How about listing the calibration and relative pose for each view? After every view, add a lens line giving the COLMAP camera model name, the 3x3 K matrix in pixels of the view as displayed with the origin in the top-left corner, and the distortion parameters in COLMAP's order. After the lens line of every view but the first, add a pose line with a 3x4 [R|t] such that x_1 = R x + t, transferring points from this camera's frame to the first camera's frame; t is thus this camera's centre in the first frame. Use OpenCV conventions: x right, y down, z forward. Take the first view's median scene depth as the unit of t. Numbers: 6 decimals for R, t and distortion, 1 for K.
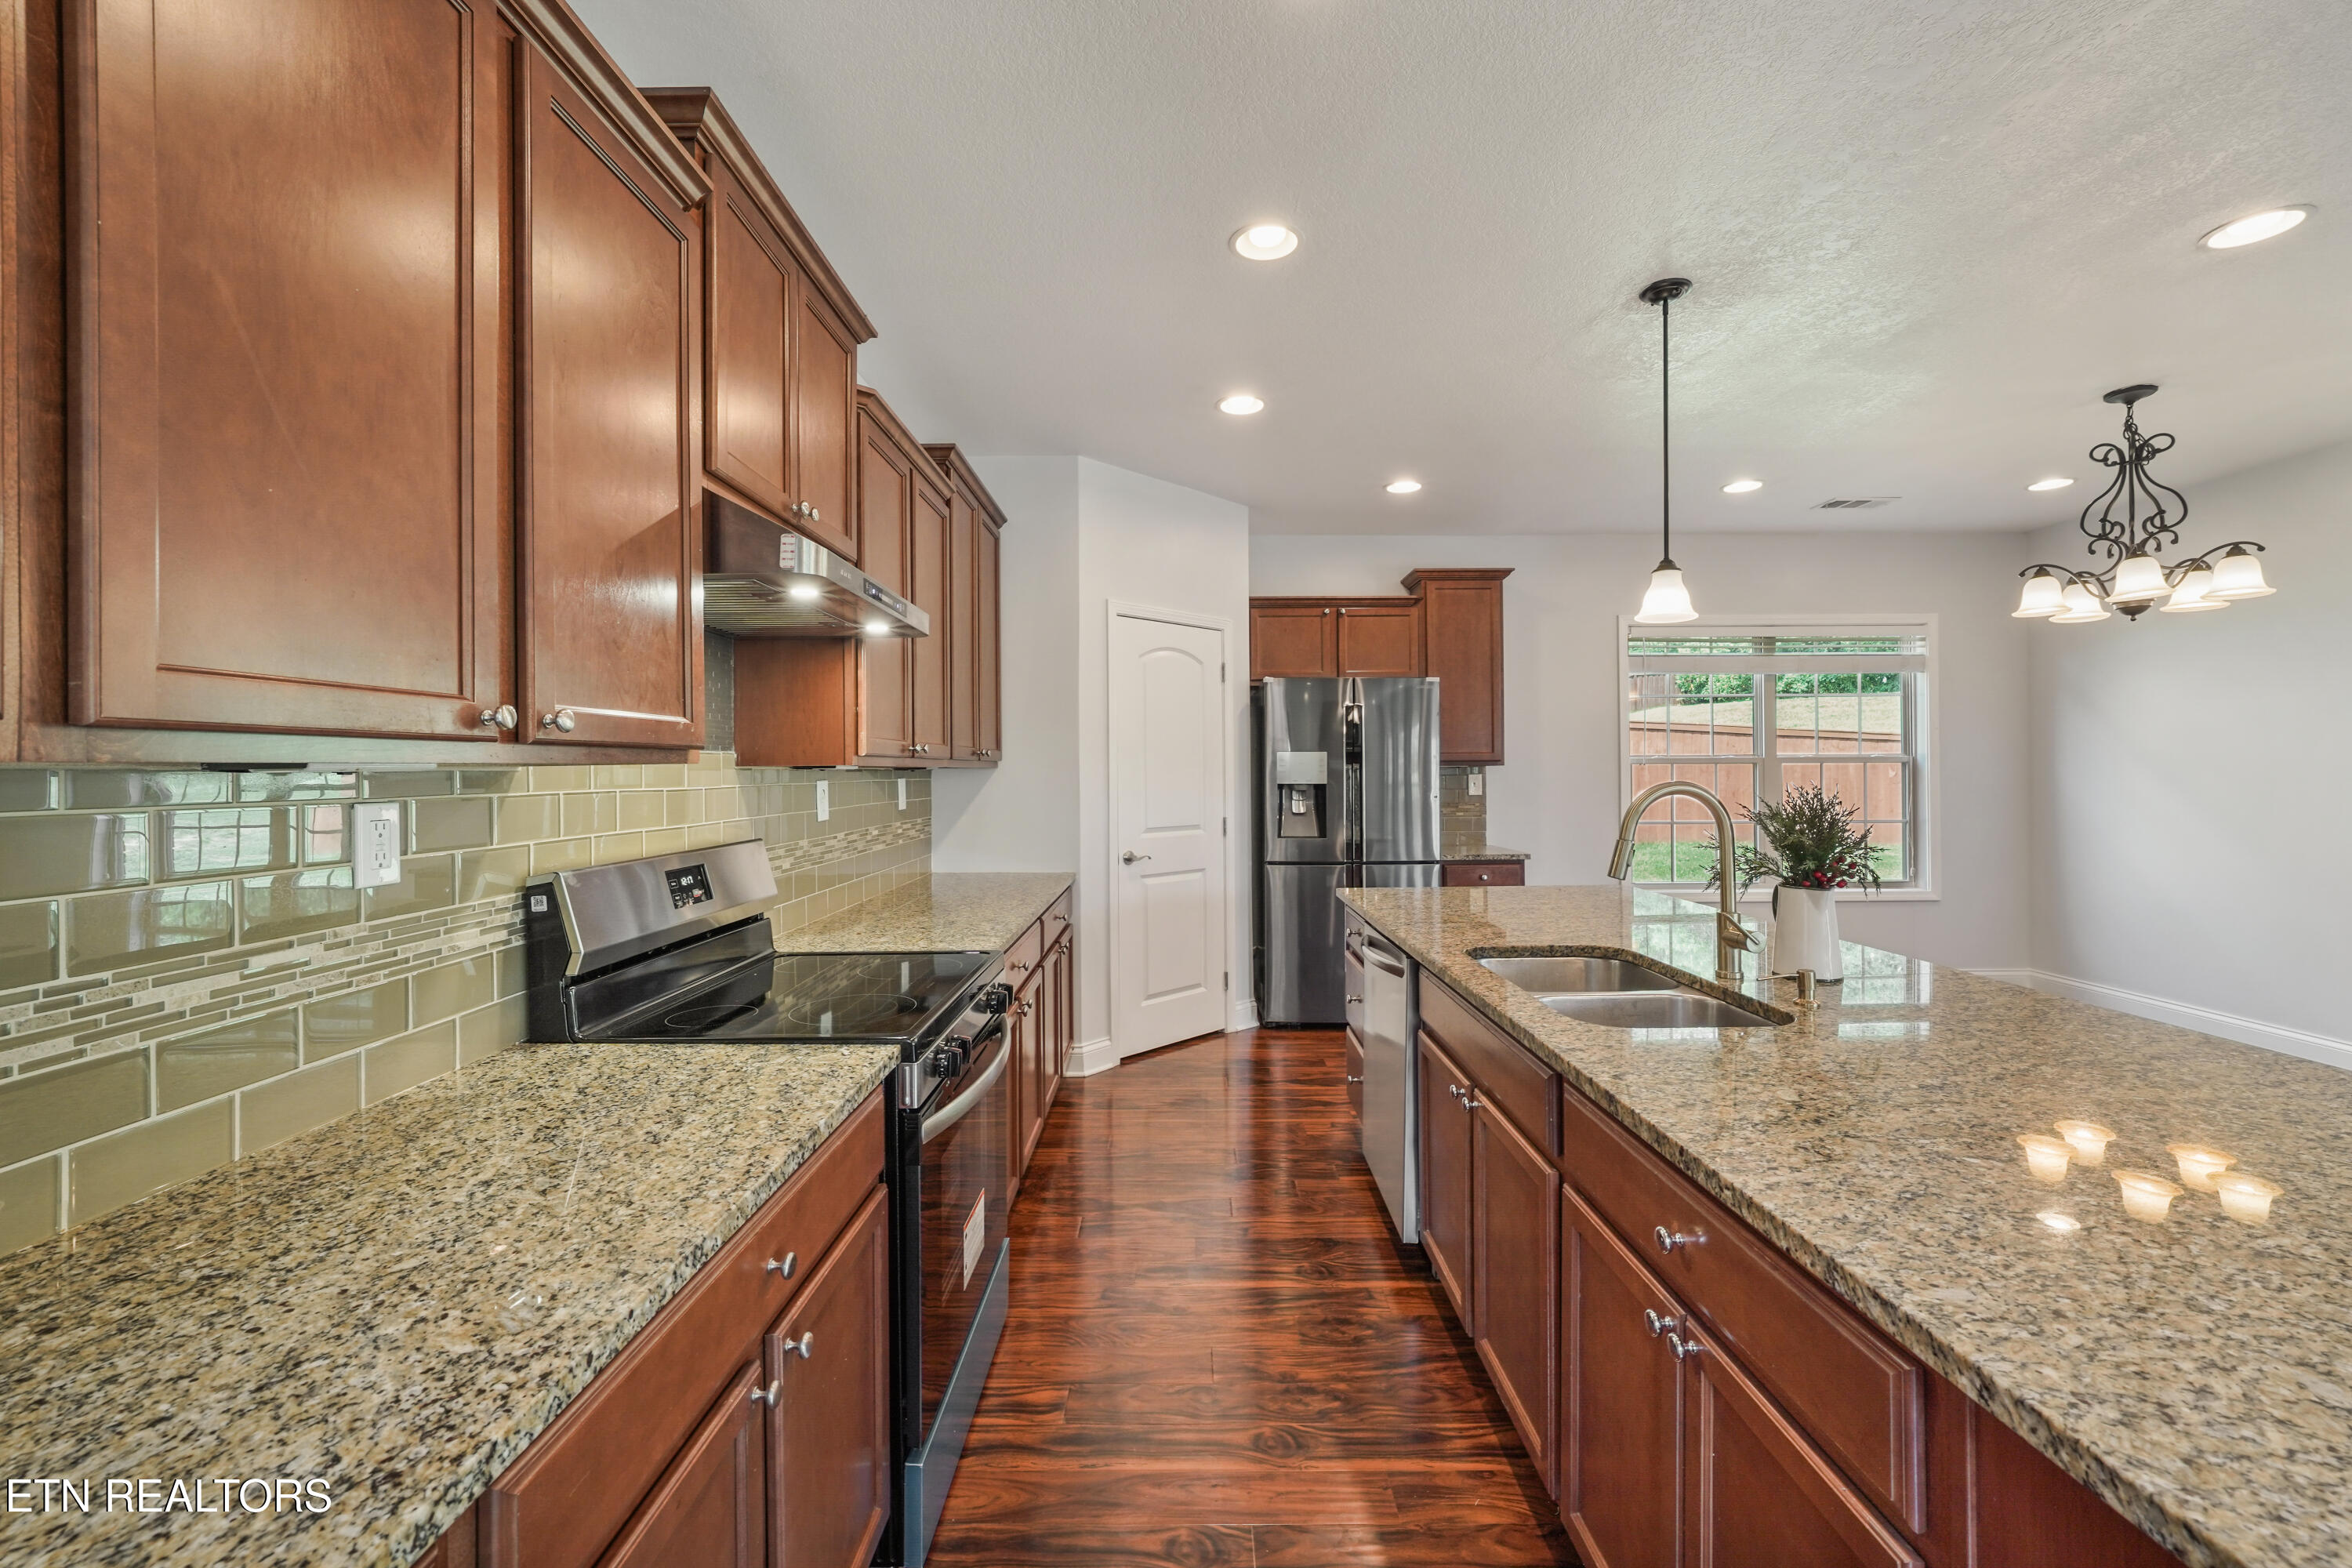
lens RADIAL K [[936.1, 0, 1162.5], [0, 936.1, 769.9], [0, 0, 1]] dist [-0.011043, -0.000033]
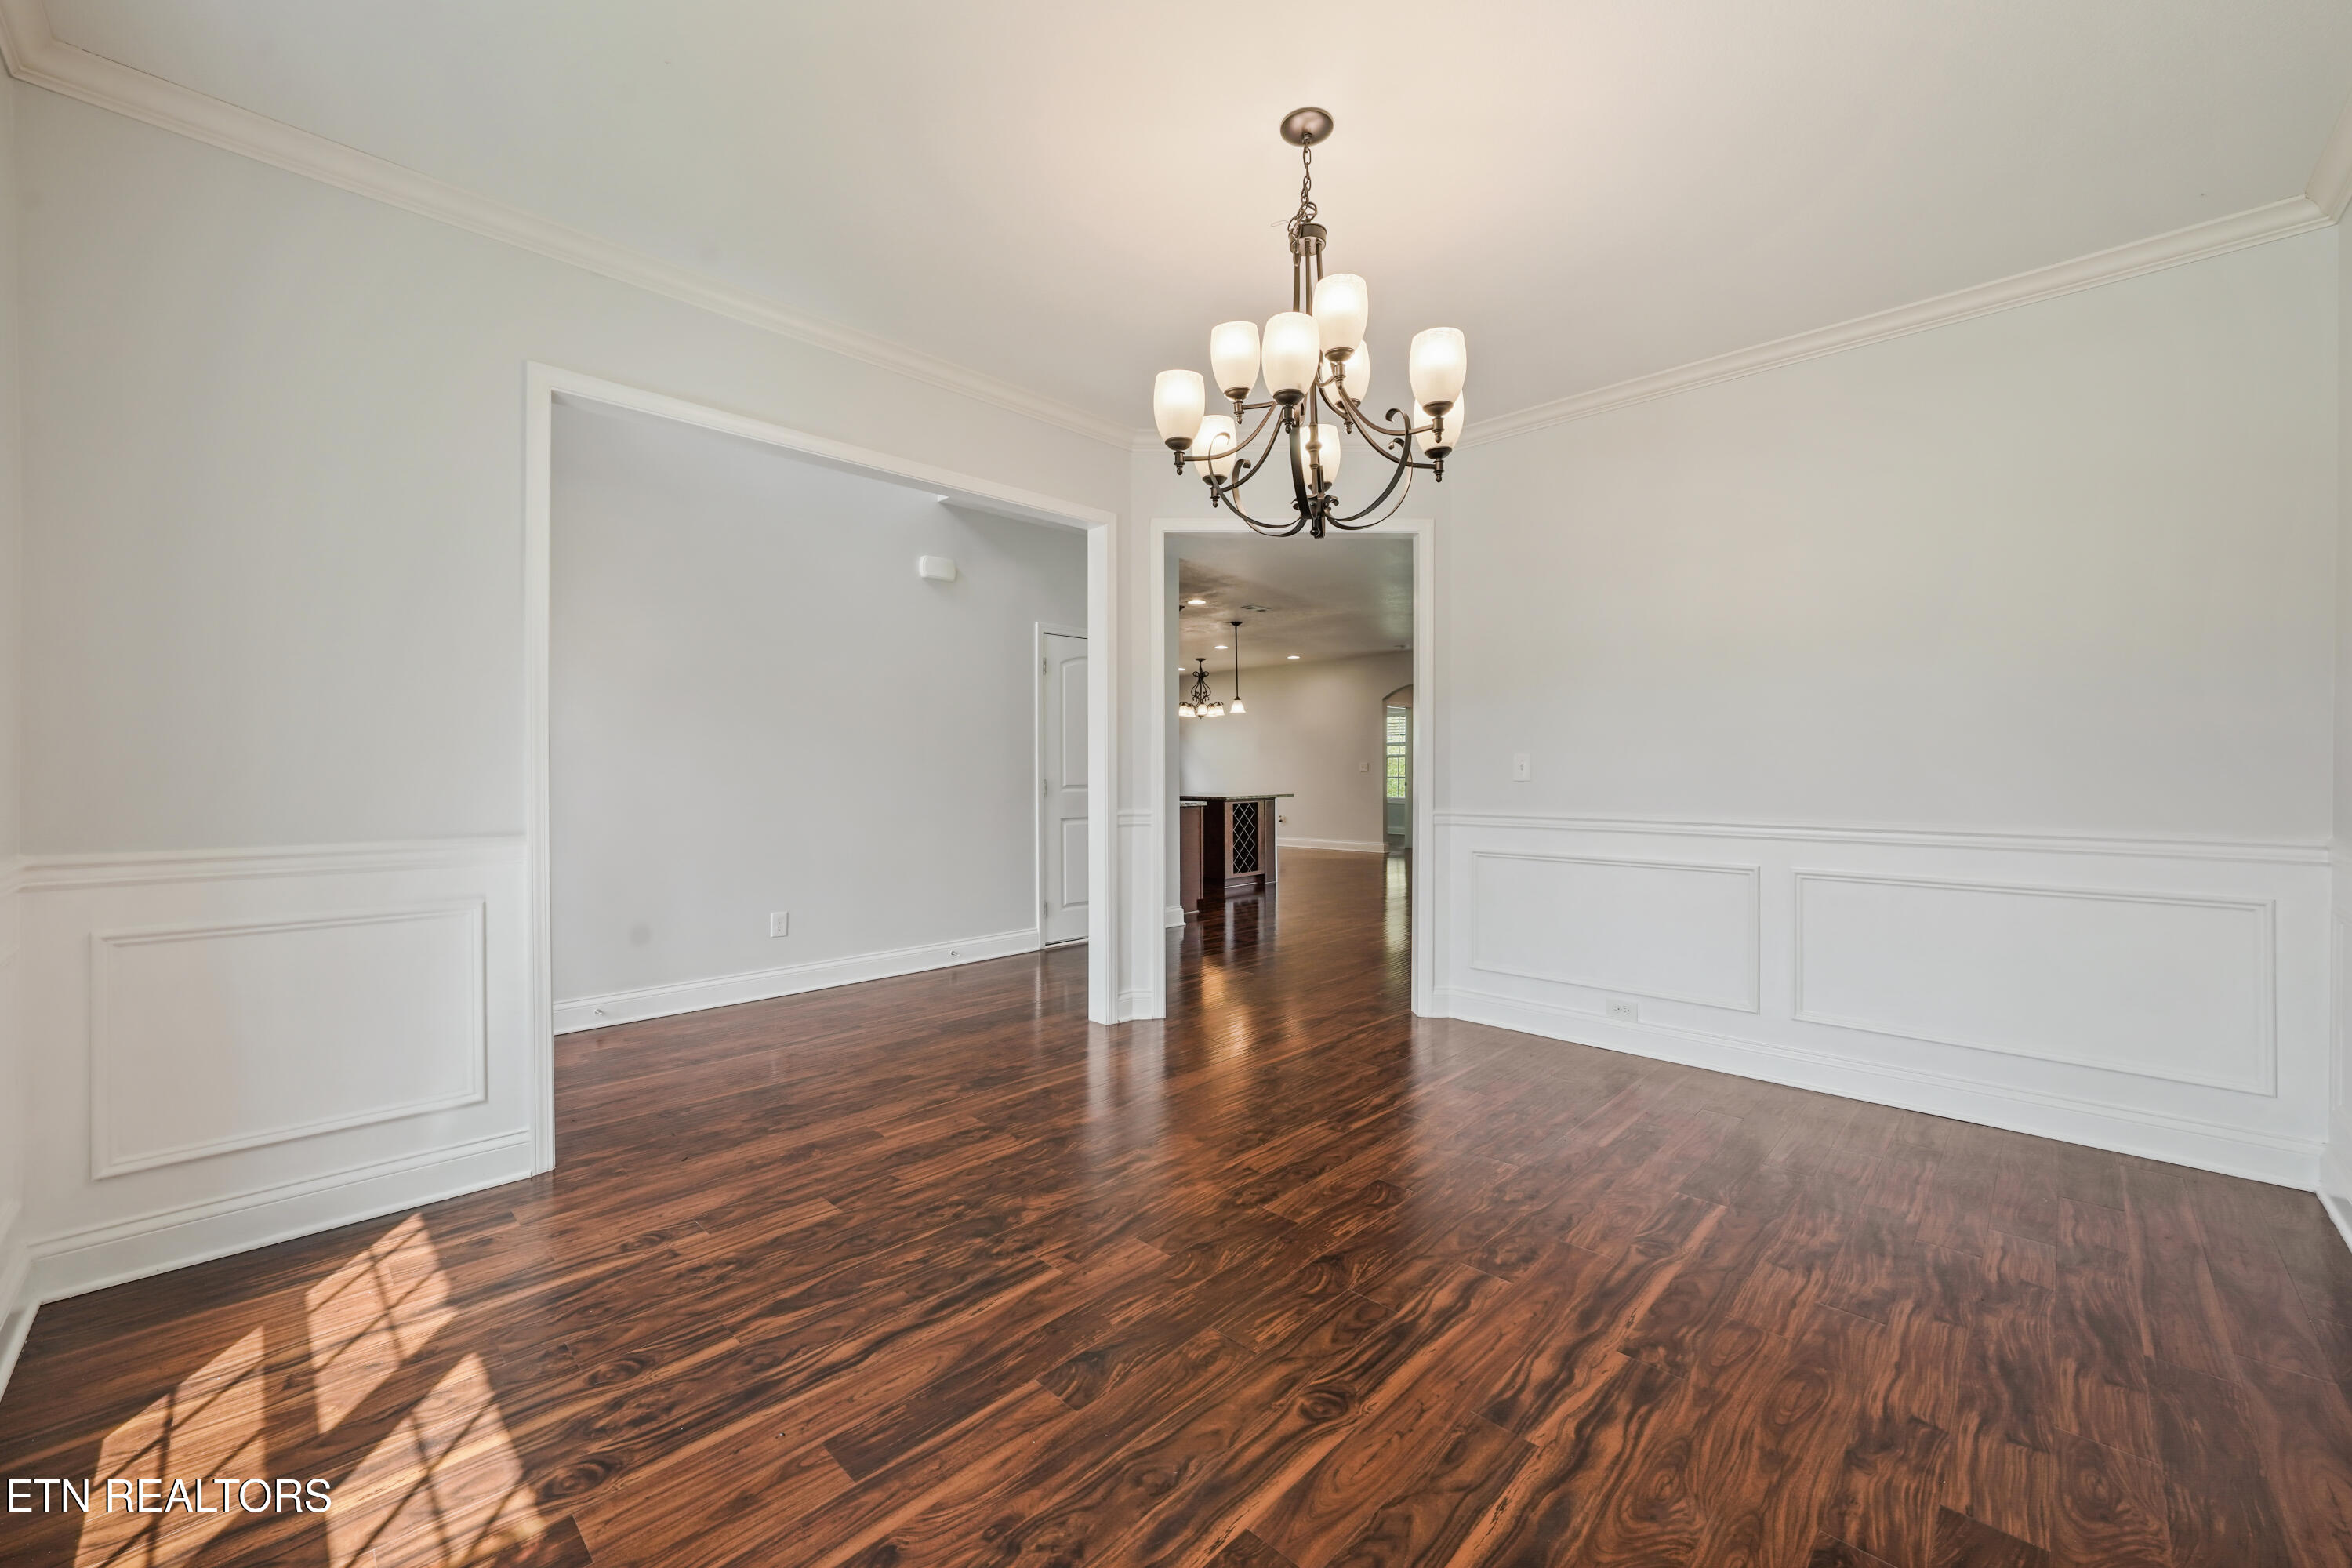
lens RADIAL K [[936.1, 0, 1162.5], [0, 936.1, 769.9], [0, 0, 1]] dist [-0.011043, -0.000033]
pose [[0.696722, 0.008900, 0.717286, -1.887750], [-0.007852, 0.999958, -0.004780, 0.071171], [-0.717298, -0.002302, 0.696763, -1.630840]]
